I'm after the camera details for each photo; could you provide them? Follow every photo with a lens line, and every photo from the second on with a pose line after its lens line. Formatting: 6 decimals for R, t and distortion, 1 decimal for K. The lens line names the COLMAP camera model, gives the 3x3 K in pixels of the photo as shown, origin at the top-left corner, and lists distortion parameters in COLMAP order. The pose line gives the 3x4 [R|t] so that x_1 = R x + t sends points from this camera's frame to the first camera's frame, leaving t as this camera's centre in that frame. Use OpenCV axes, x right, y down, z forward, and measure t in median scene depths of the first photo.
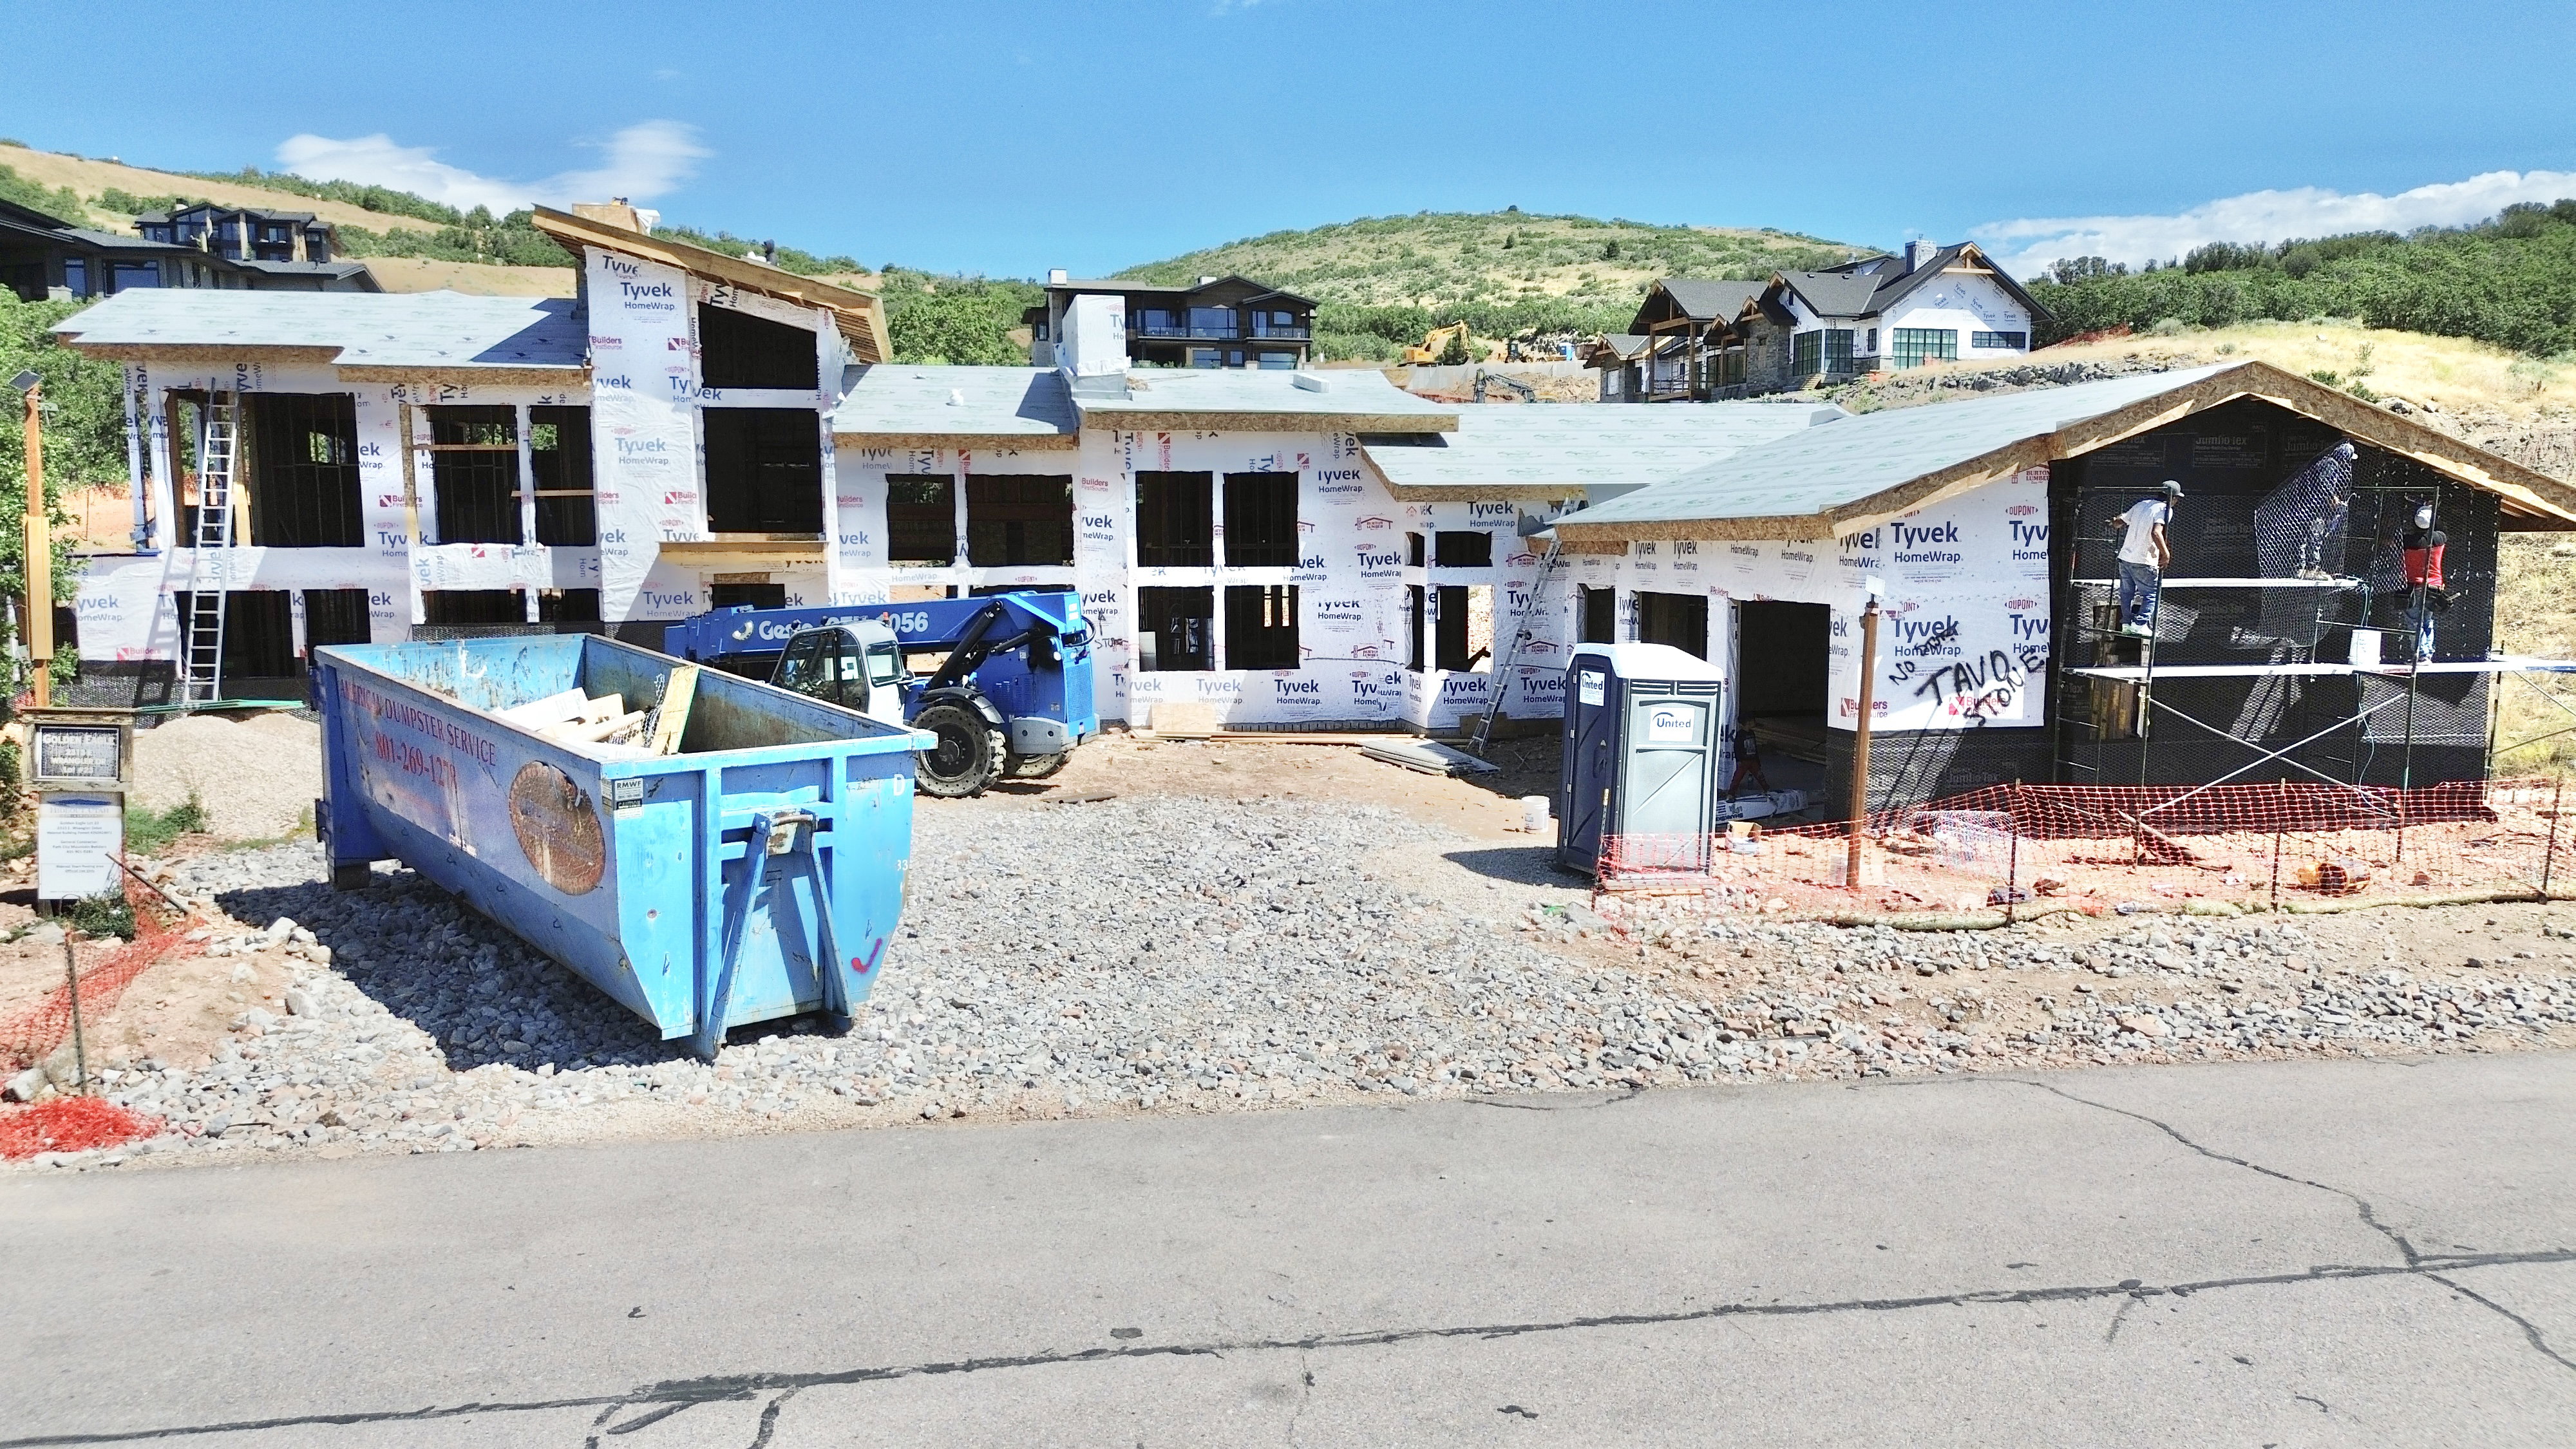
lens RADIAL K [[1822.2, 0, 1288.0], [0, 1822.2, 724.5], [0, 0, 1]] dist [0.057126, -0.055992]
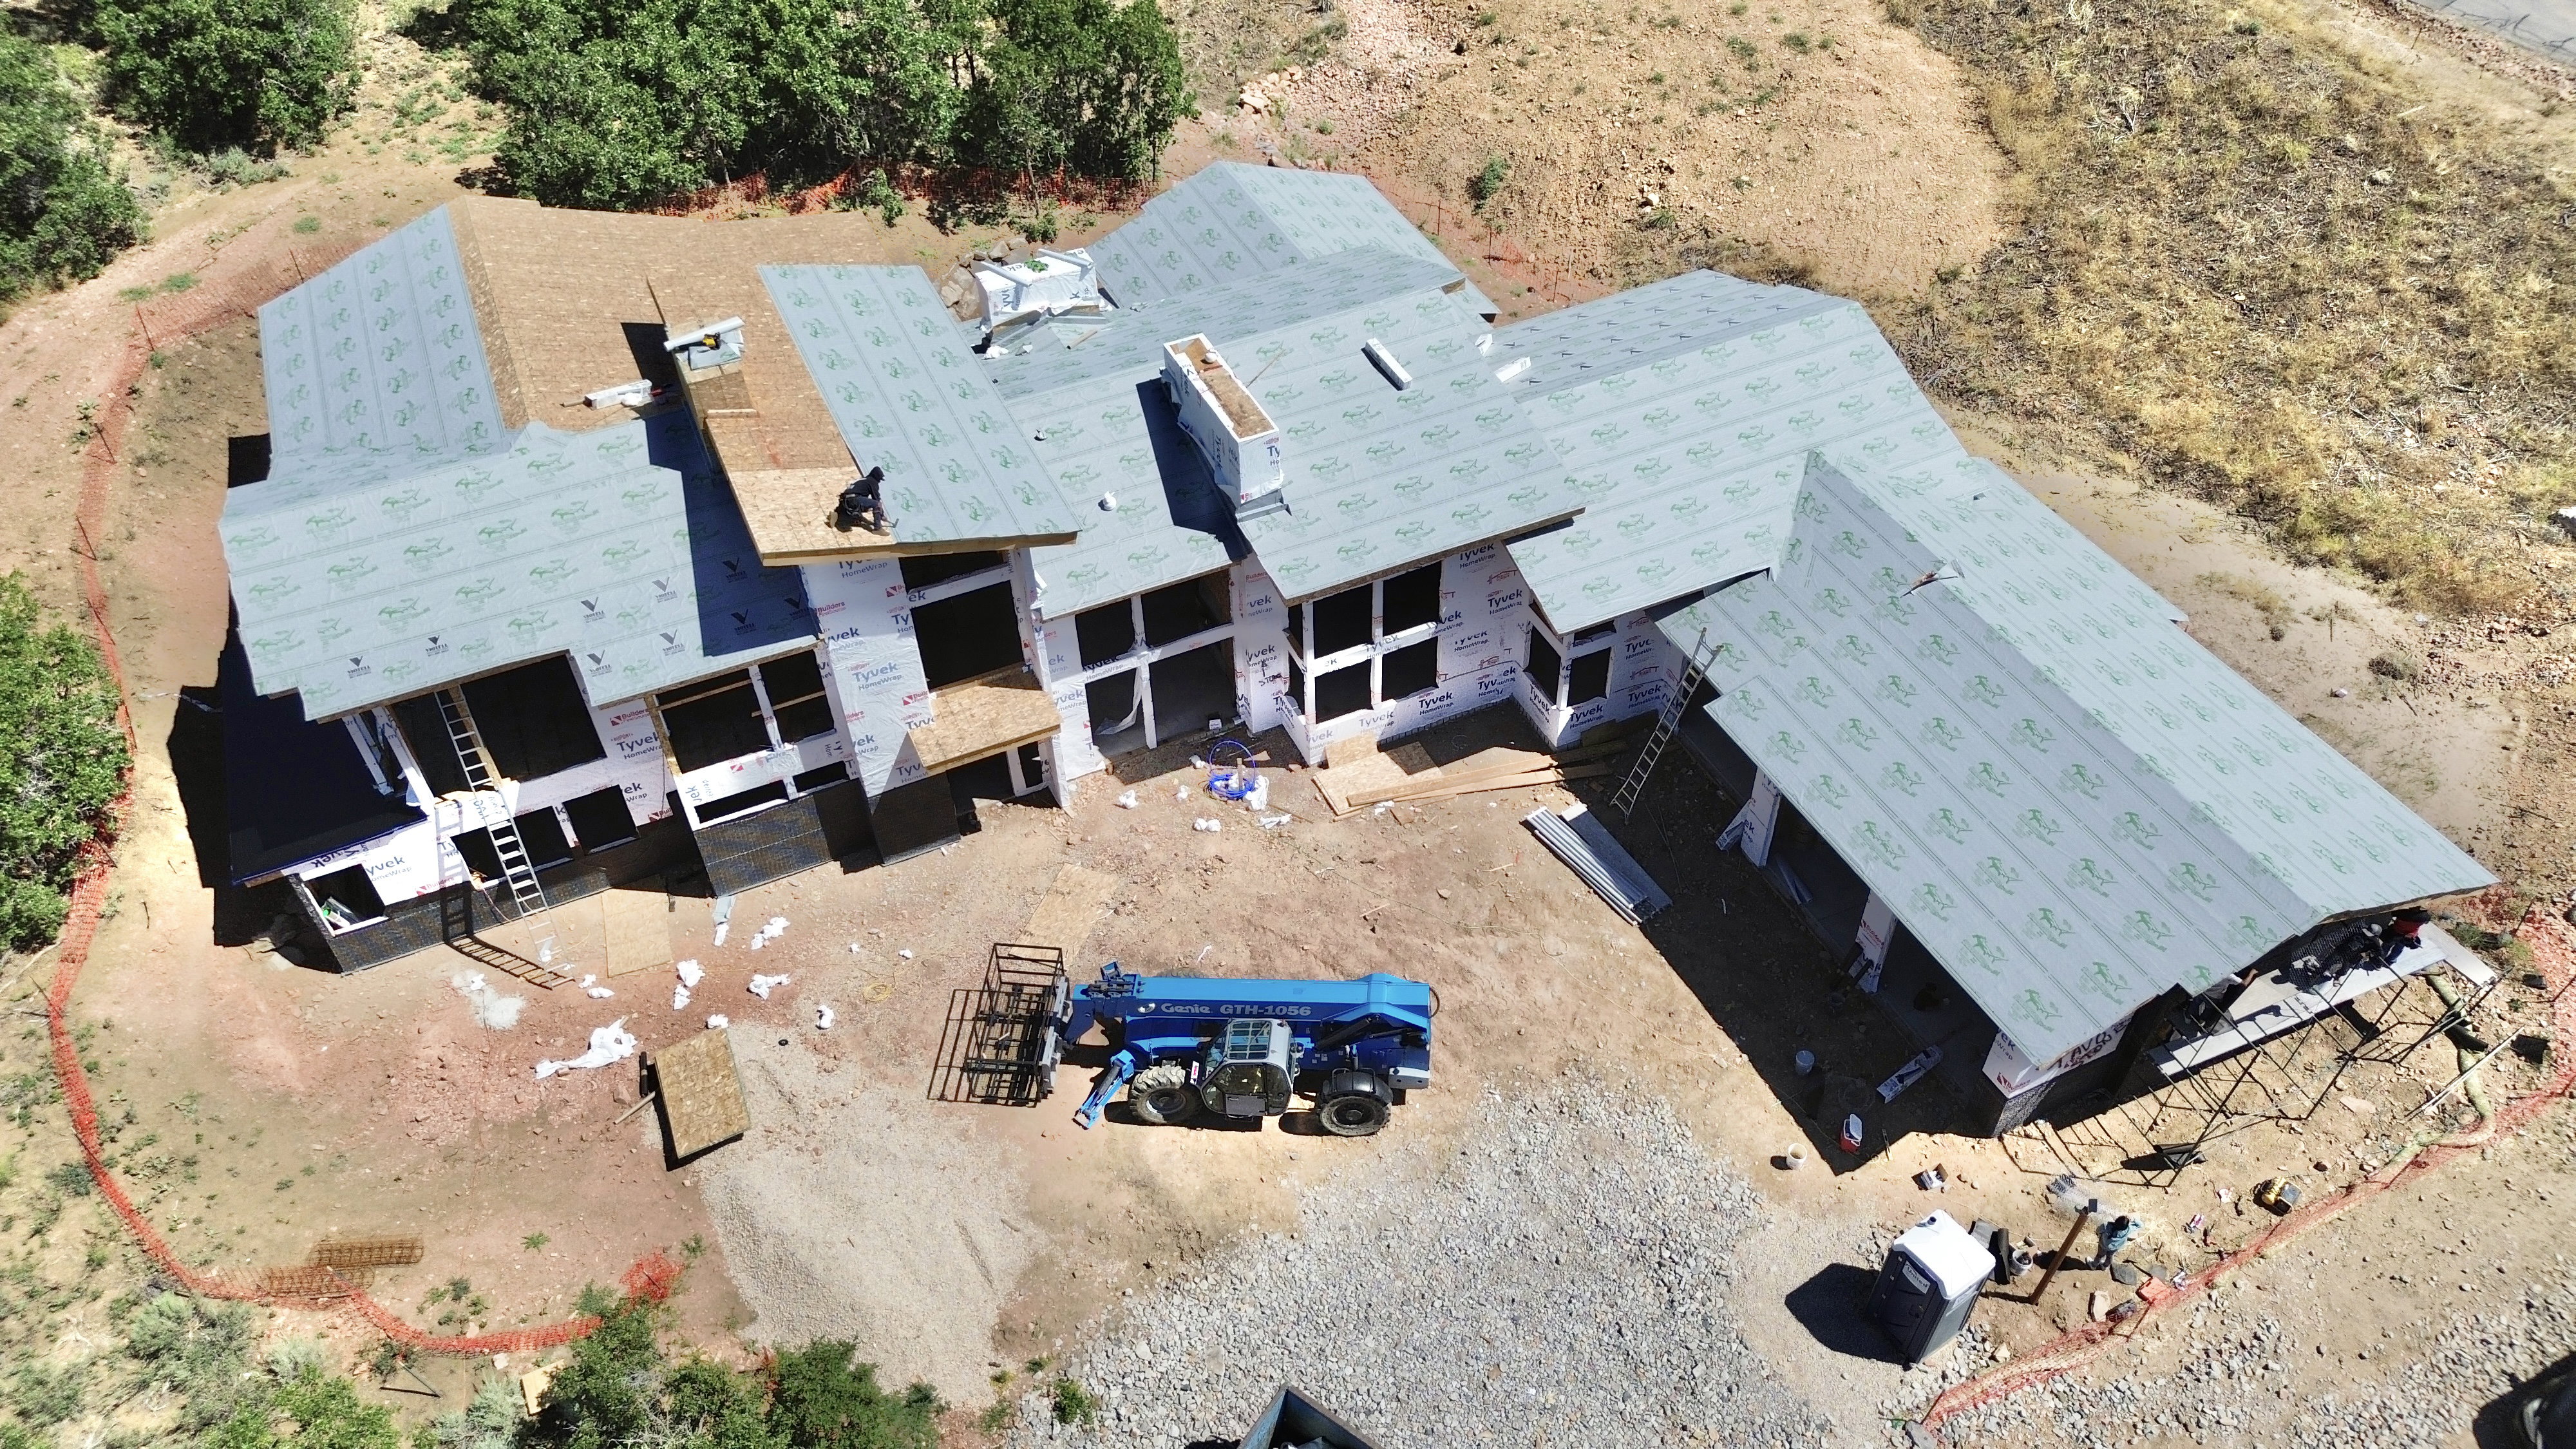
lens RADIAL K [[1816.0, 0, 1291.0], [0, 1816.0, 728.6], [0, 0, 1]] dist [0.067197, -0.065071]
pose [[0.970667, -0.179116, 0.160385, -0.225090], [0.043032, 0.785735, 0.617065, -0.594513], [-0.236546, -0.592062, 0.770395, 0.076948]]
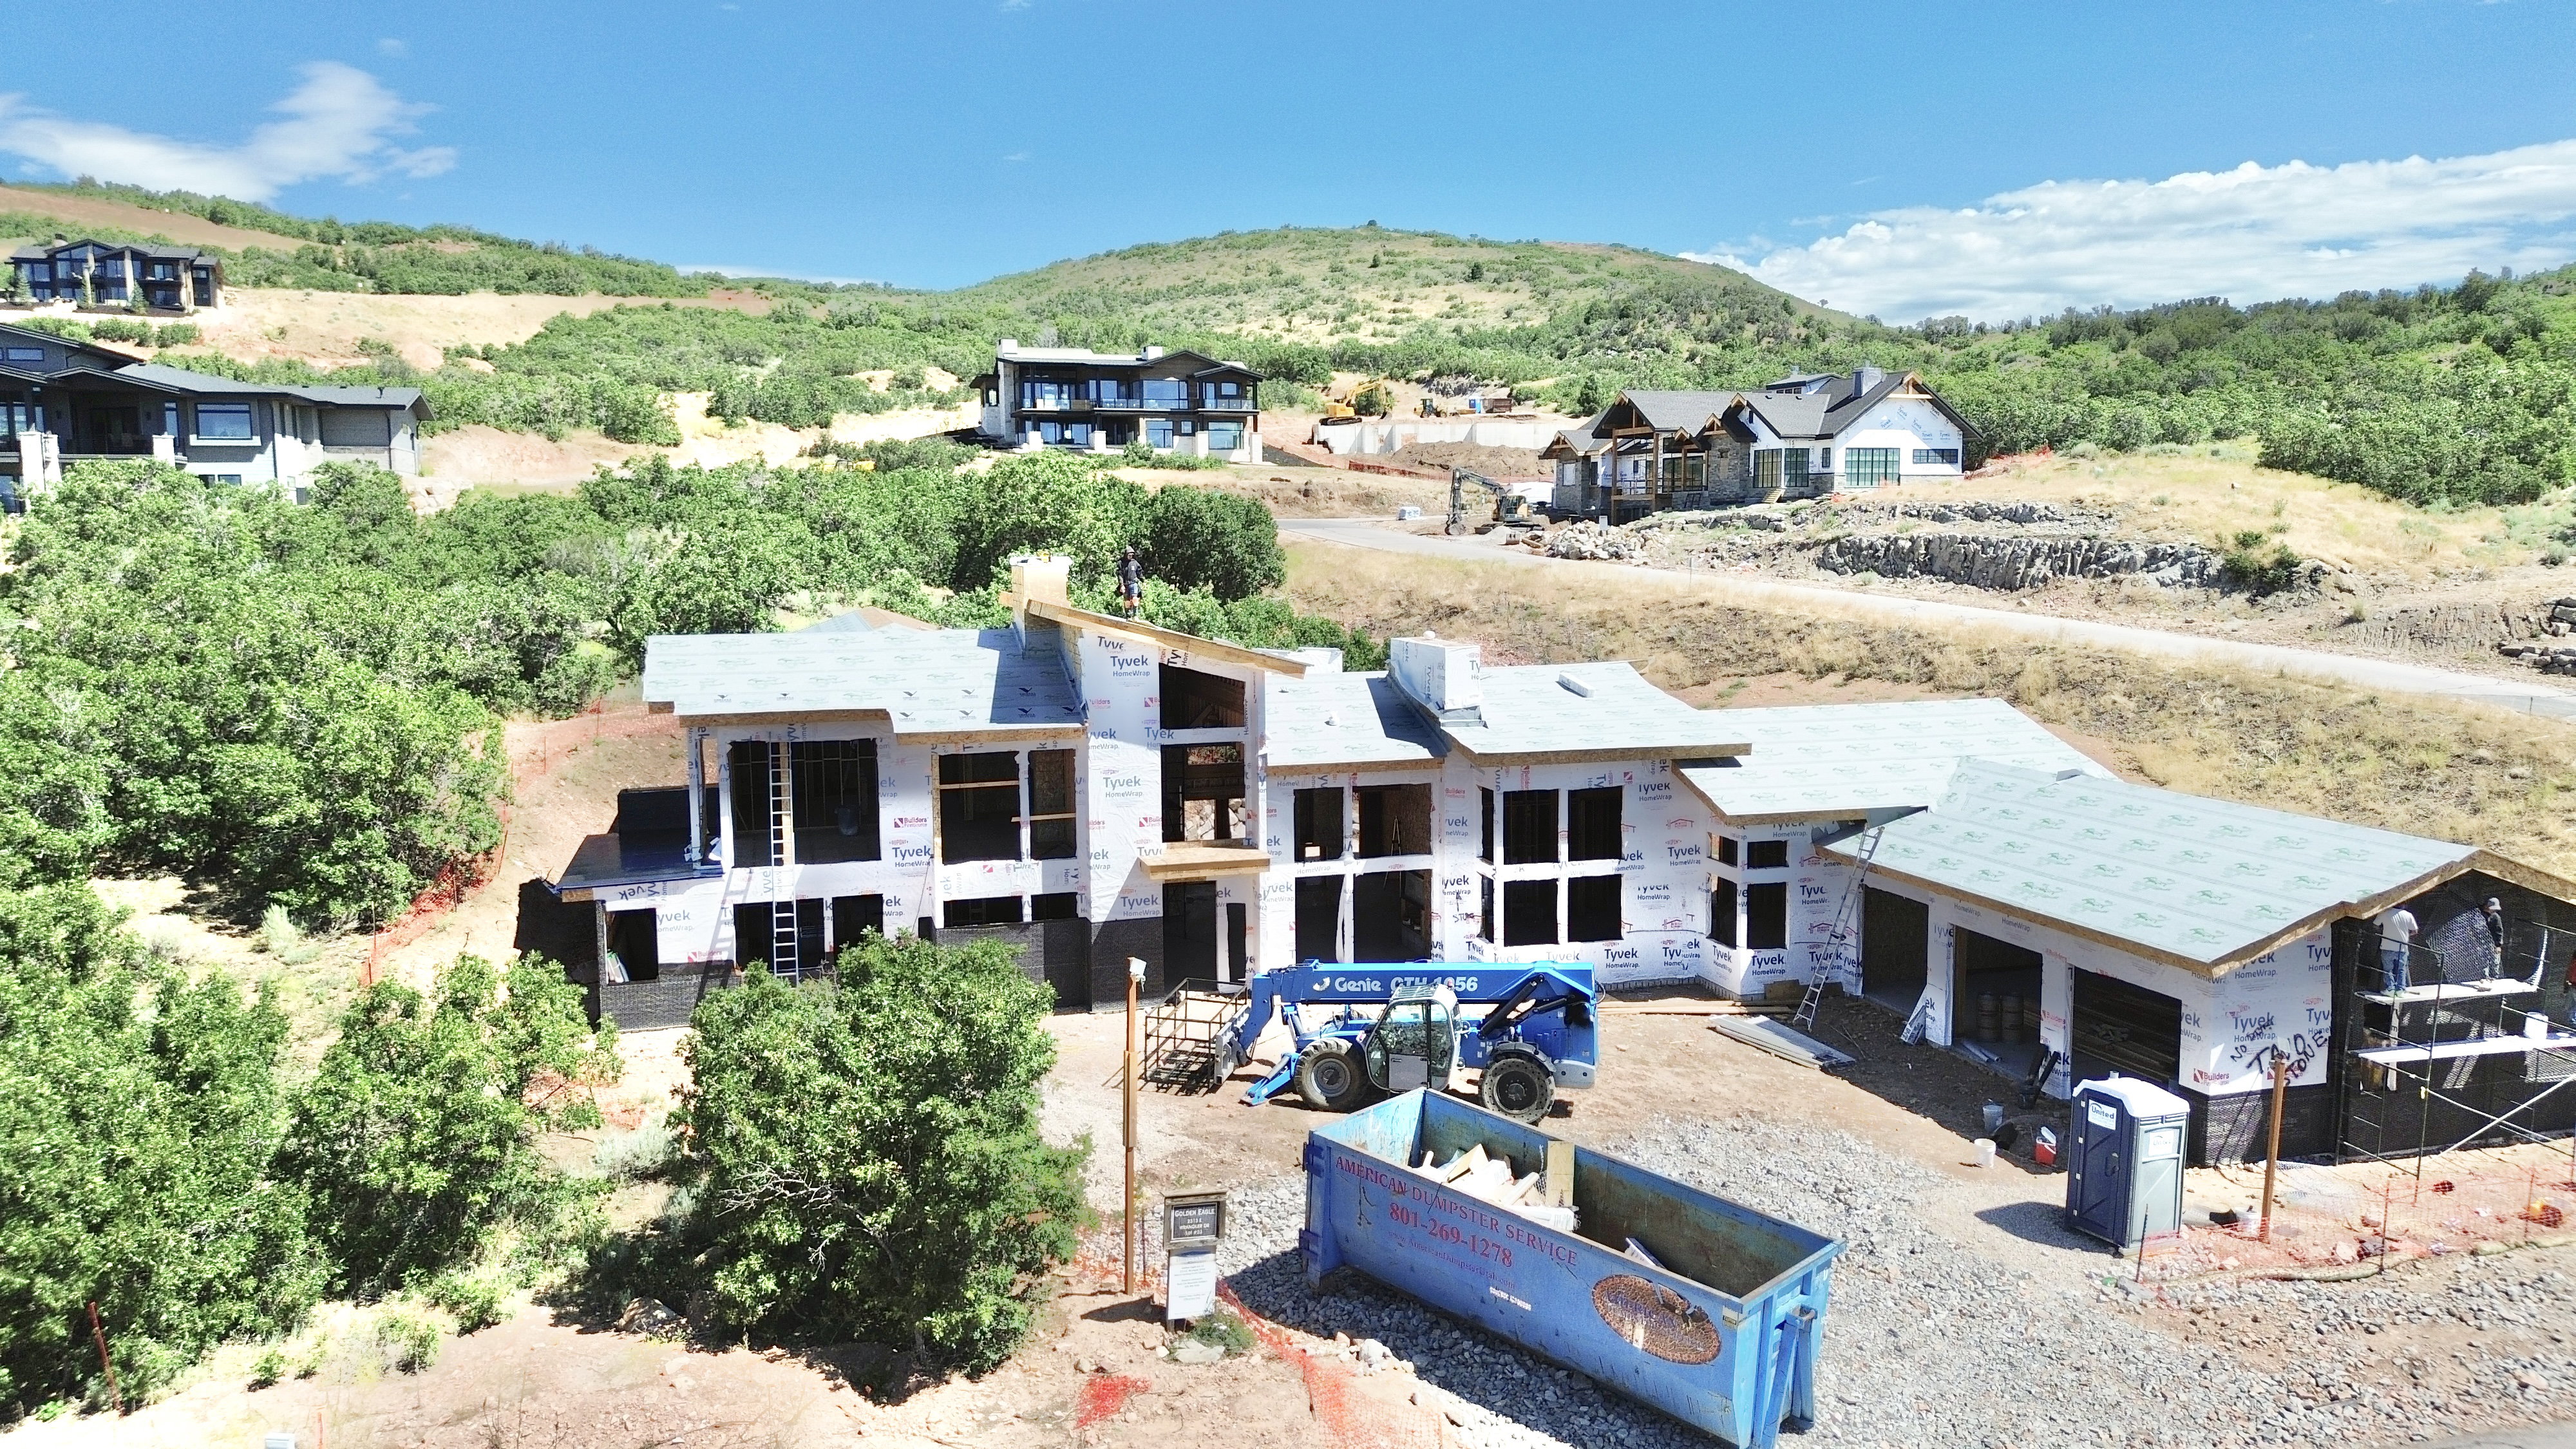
lens RADIAL K [[1816.0, 0, 1291.0], [0, 1816.0, 728.6], [0, 0, 1]] dist [0.067197, -0.065071]
pose [[0.996038, -0.012796, 0.088004, -0.265476], [0.012139, 0.999894, 0.007999, -0.151711], [-0.088097, -0.006899, 0.996088, -0.187943]]
